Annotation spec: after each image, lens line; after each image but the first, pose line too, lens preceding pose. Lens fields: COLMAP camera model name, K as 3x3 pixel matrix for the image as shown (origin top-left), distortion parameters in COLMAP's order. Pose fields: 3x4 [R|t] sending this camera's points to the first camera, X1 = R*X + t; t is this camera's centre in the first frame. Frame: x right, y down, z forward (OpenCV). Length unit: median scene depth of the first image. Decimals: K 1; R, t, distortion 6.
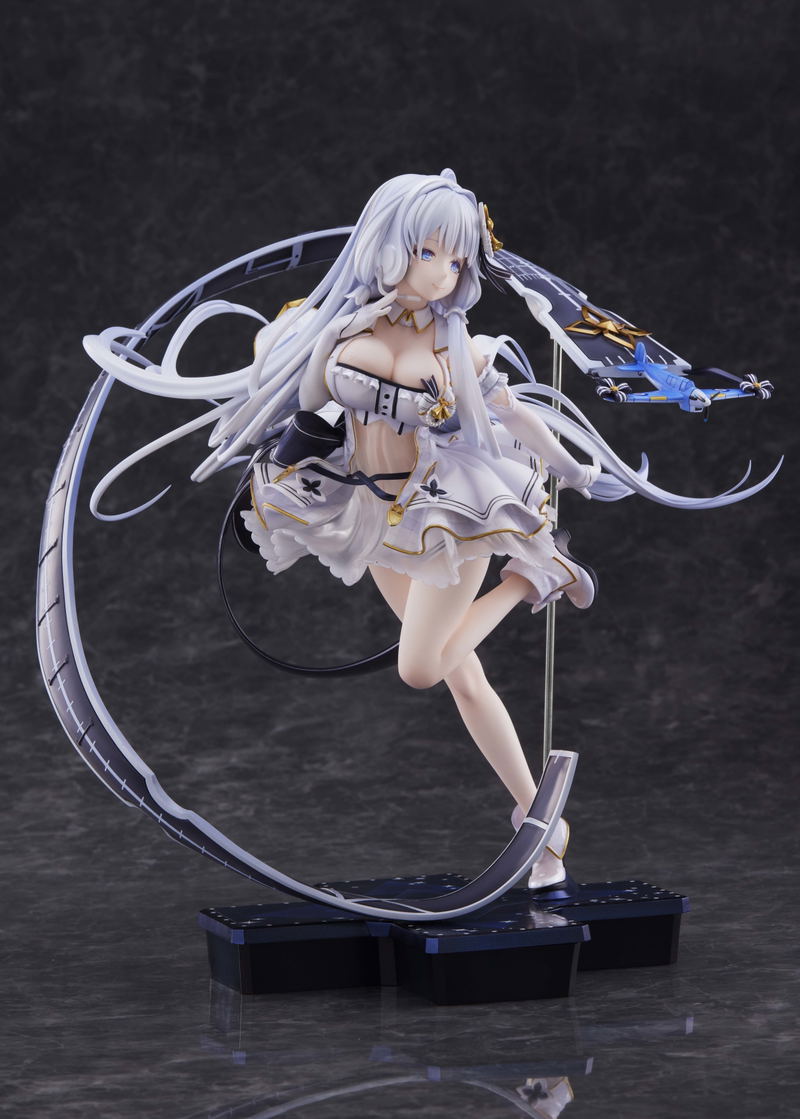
lens RADIAL K [[5294.2, 0, 400.0], [0, 5294.2, 559.5], [0, 0, 1]] dist [0.129868, 7.509931]
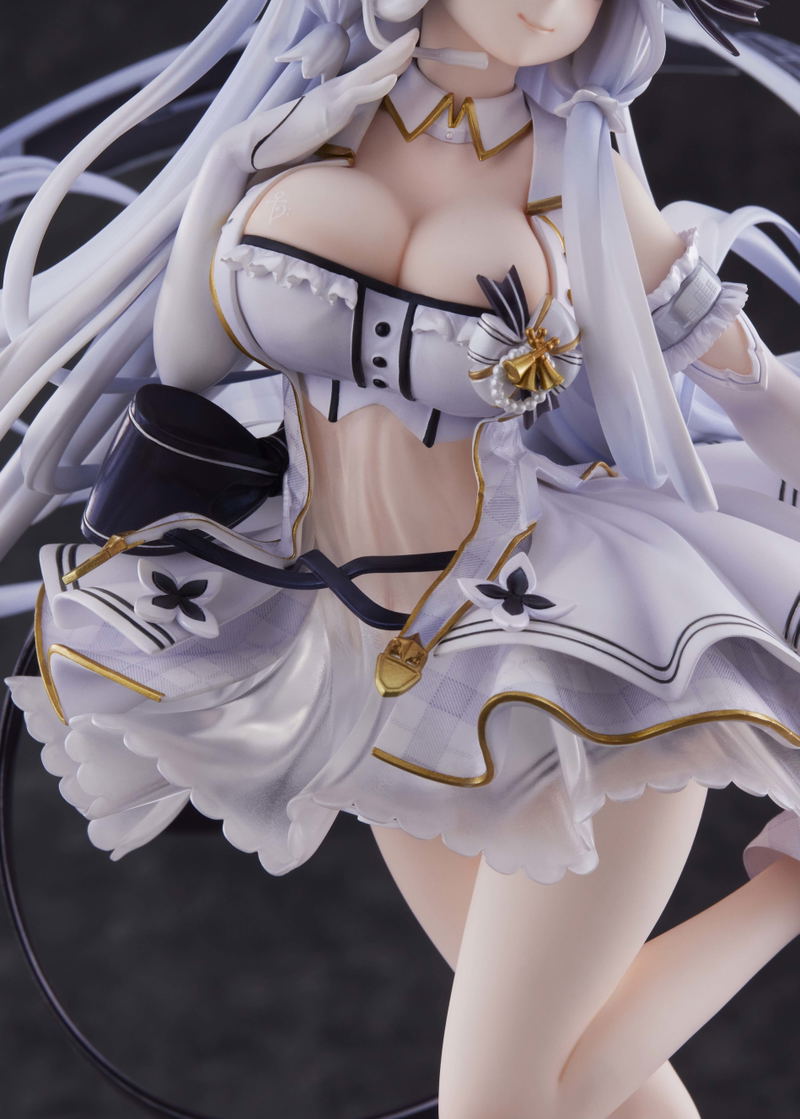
lens RADIAL K [[5886.5, 0, 401.7], [0, 5886.5, 530.8], [0, 0, 1]] dist [0.035343, 23.133974]
pose [[0.994454, -0.007823, -0.104882, 0.039053], [-0.001463, 0.996104, -0.088173, 0.016404], [0.105163, 0.087837, 0.990568, 0.614859]]
